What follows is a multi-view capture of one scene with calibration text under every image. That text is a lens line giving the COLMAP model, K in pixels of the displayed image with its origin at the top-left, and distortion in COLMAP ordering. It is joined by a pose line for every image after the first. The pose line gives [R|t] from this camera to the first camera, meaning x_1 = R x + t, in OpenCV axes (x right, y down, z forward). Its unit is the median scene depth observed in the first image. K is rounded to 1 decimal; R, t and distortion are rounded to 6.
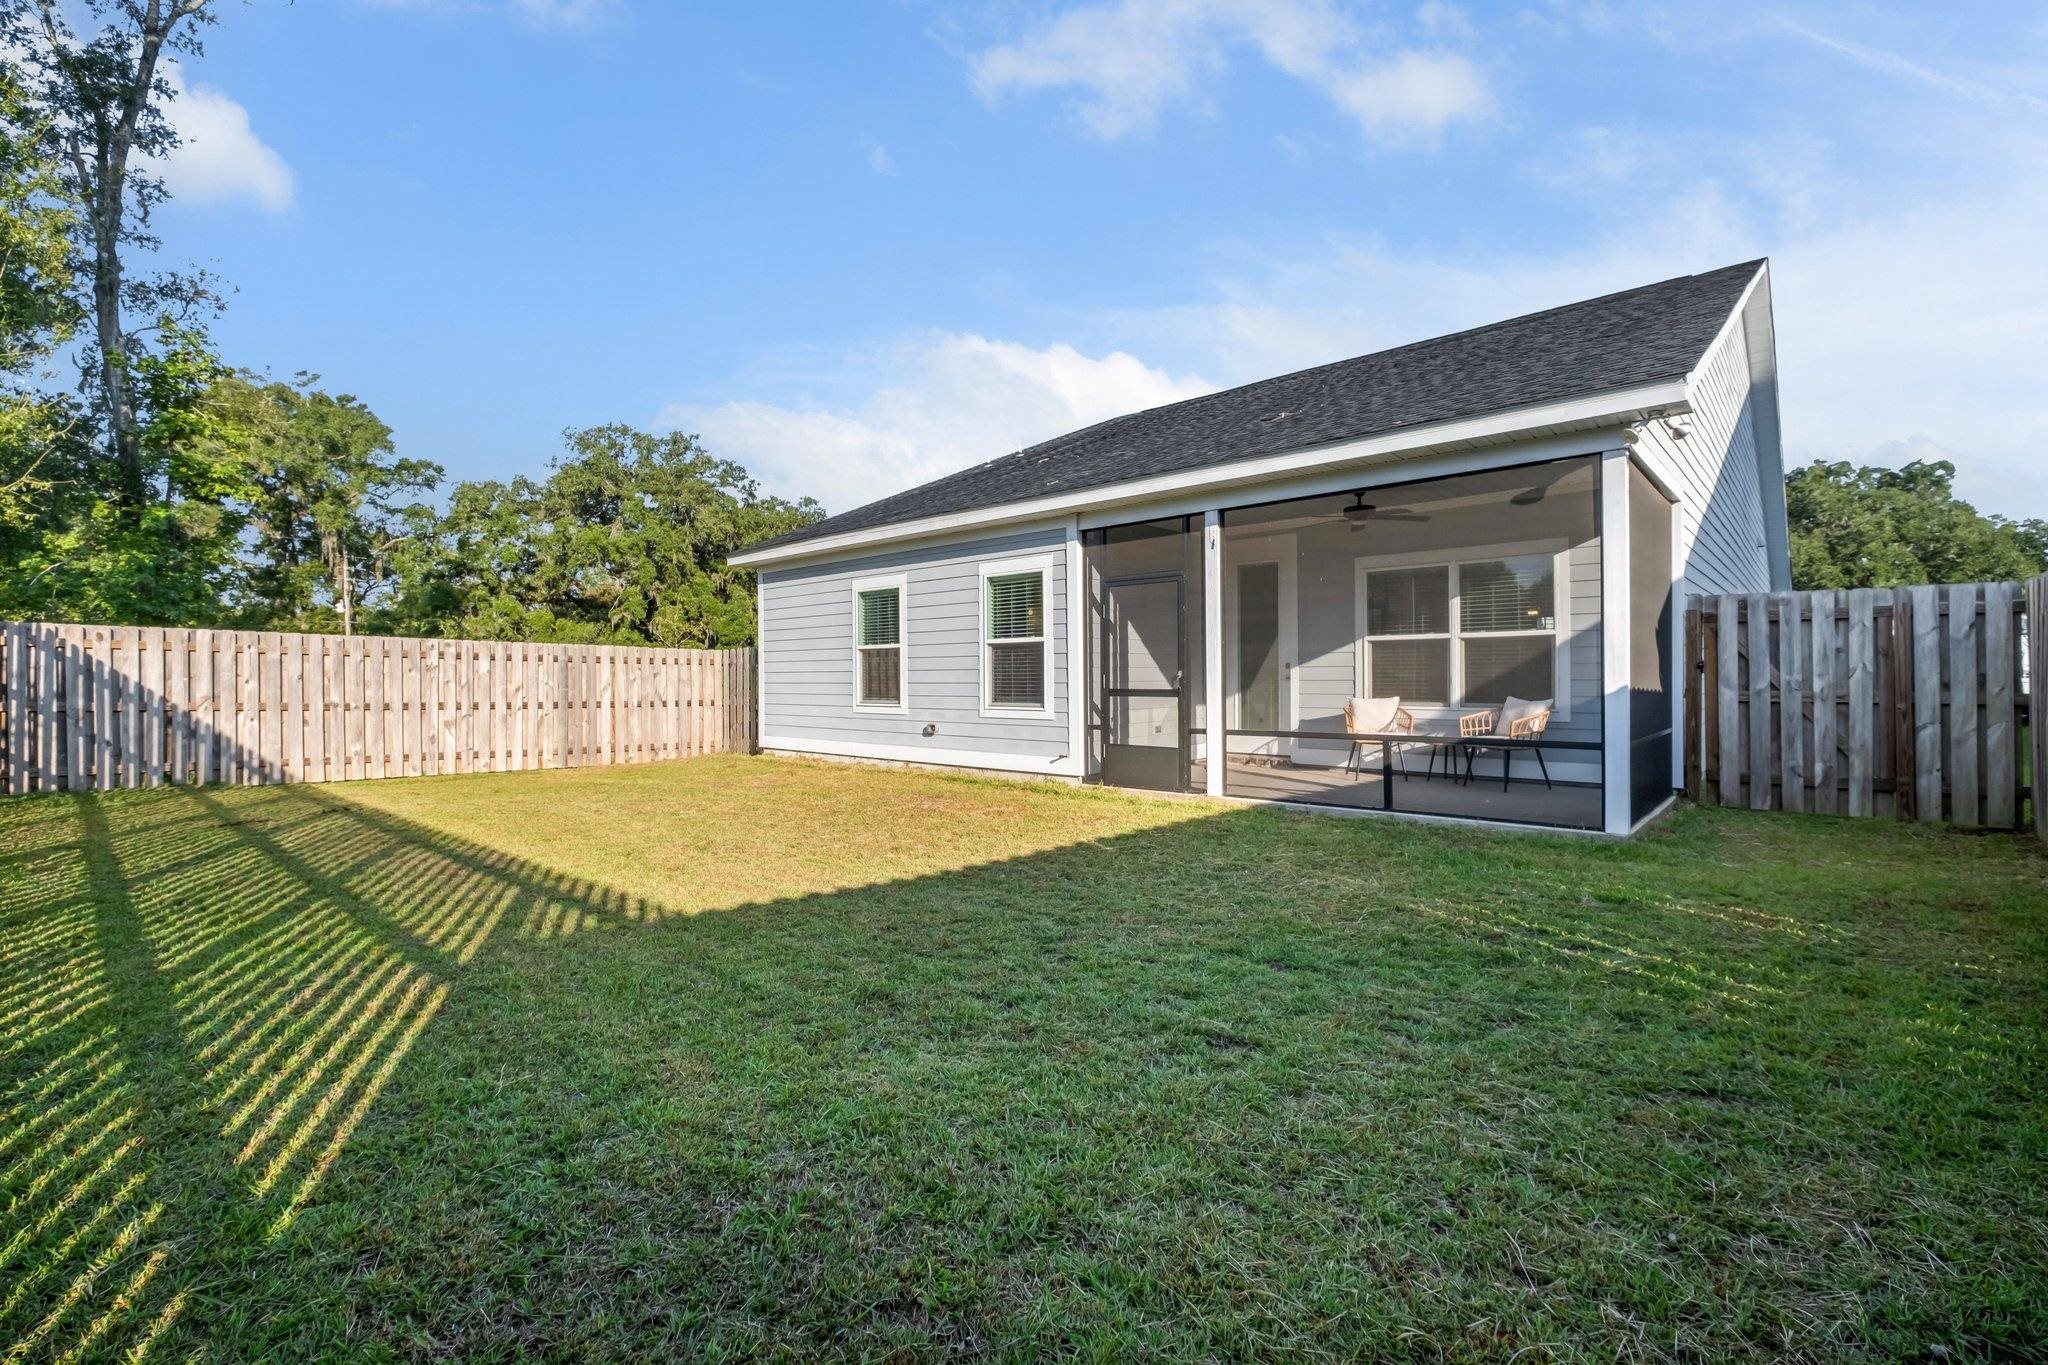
lens RADIAL K [[905.1, 0, 1027.6], [0, 905.1, 676.7], [0, 0, 1]] dist [0.001062, 0.000220]
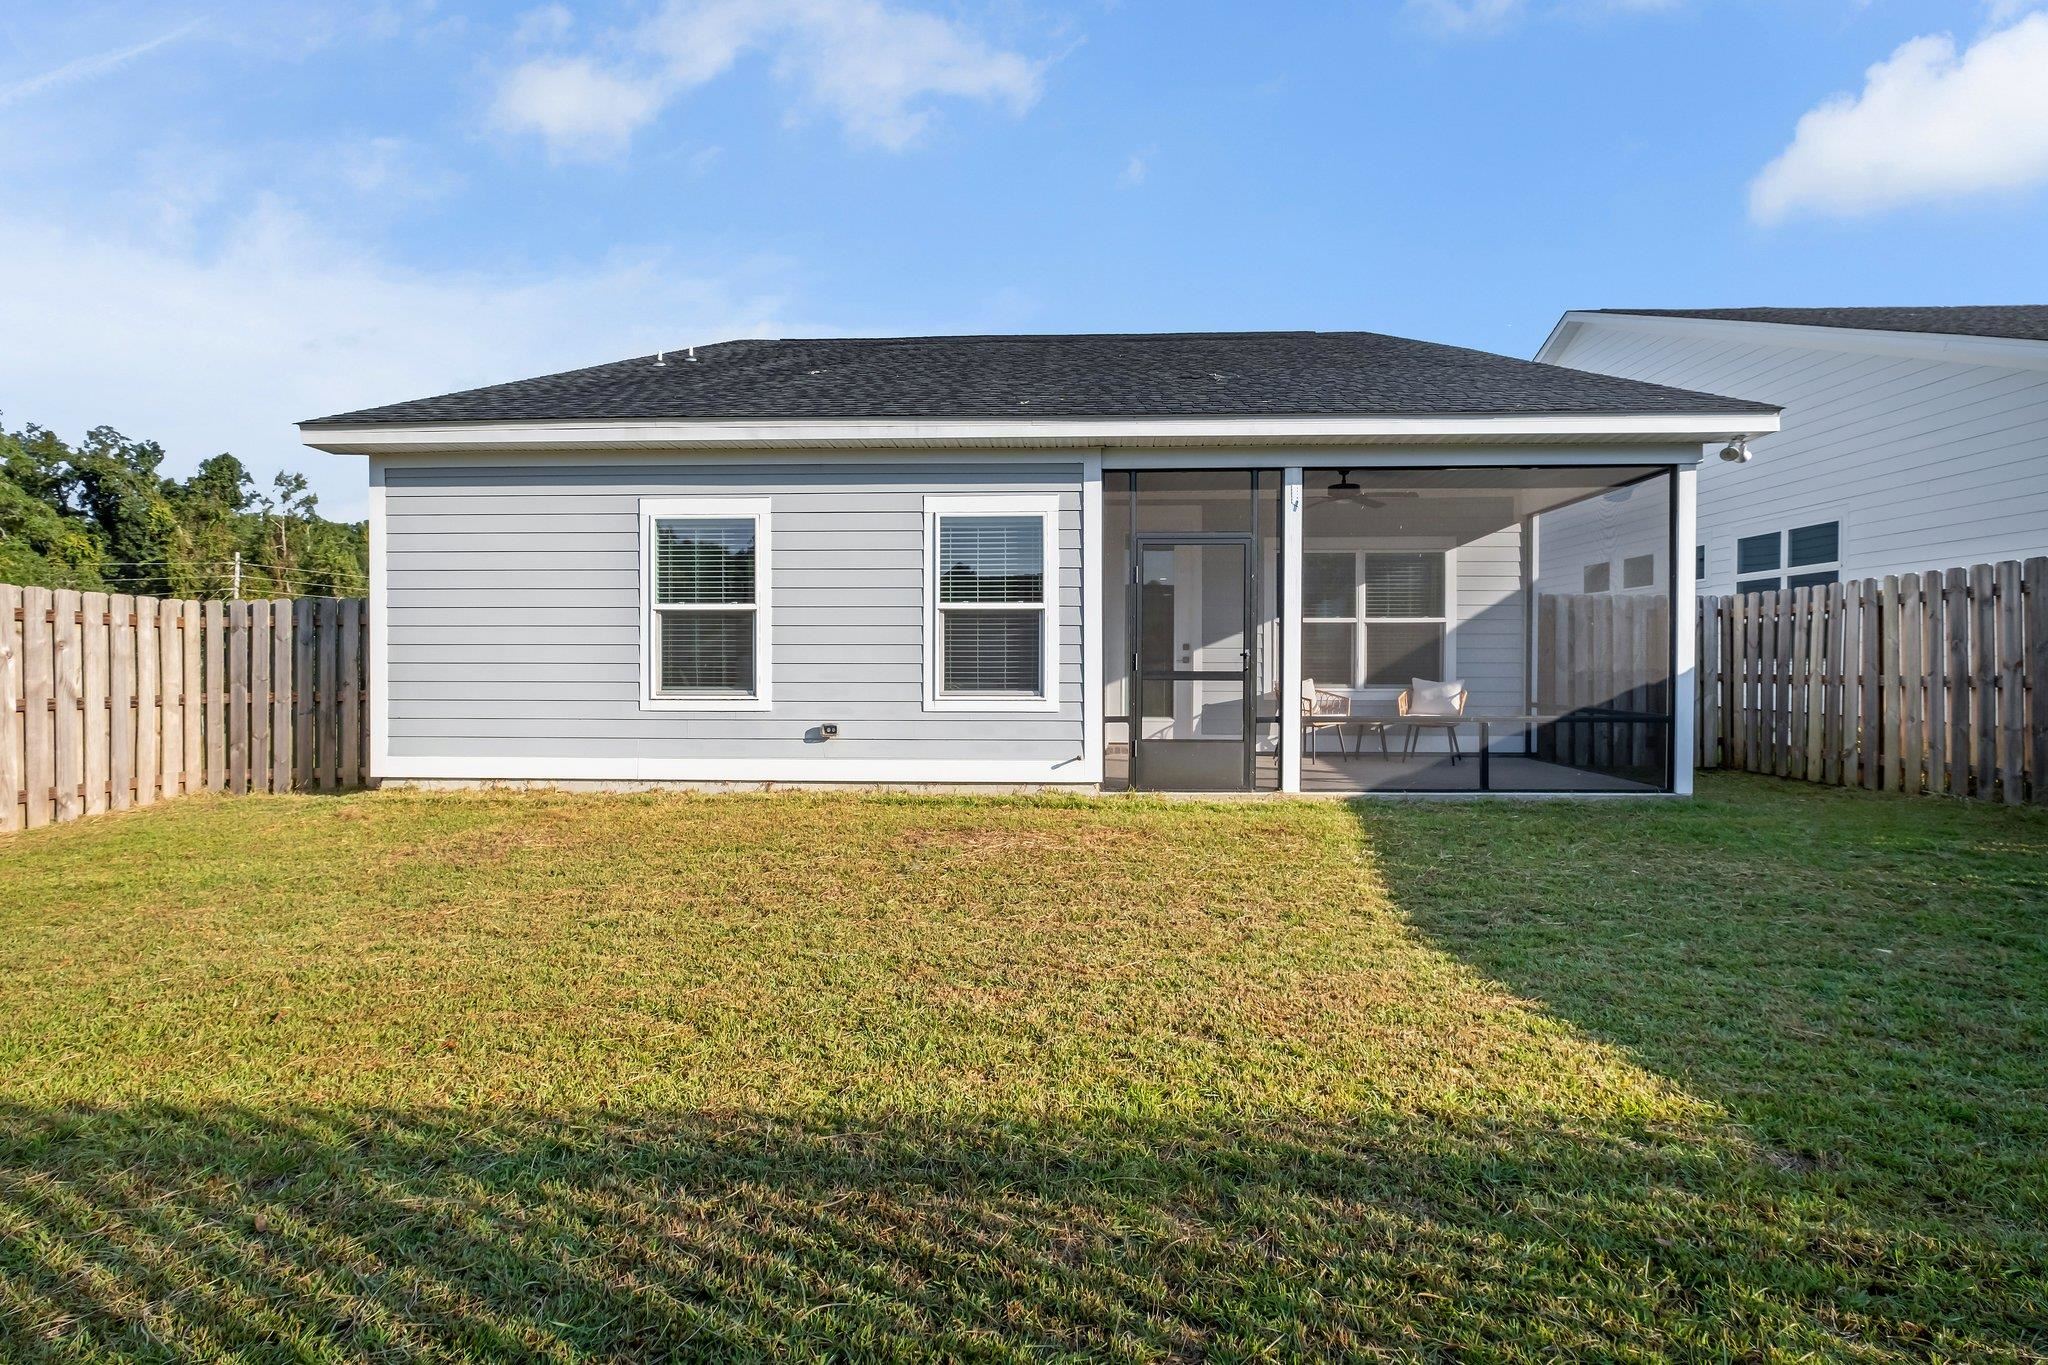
lens RADIAL K [[905.1, 0, 1024.1], [0, 905.1, 685.1], [0, 0, 1]] dist [0.001062, 0.000220]
pose [[0.760271, -0.011031, 0.649512, -0.488548], [-0.006336, 0.999682, 0.024395, 0.006071], [-0.649575, -0.022662, 0.759960, 0.434620]]
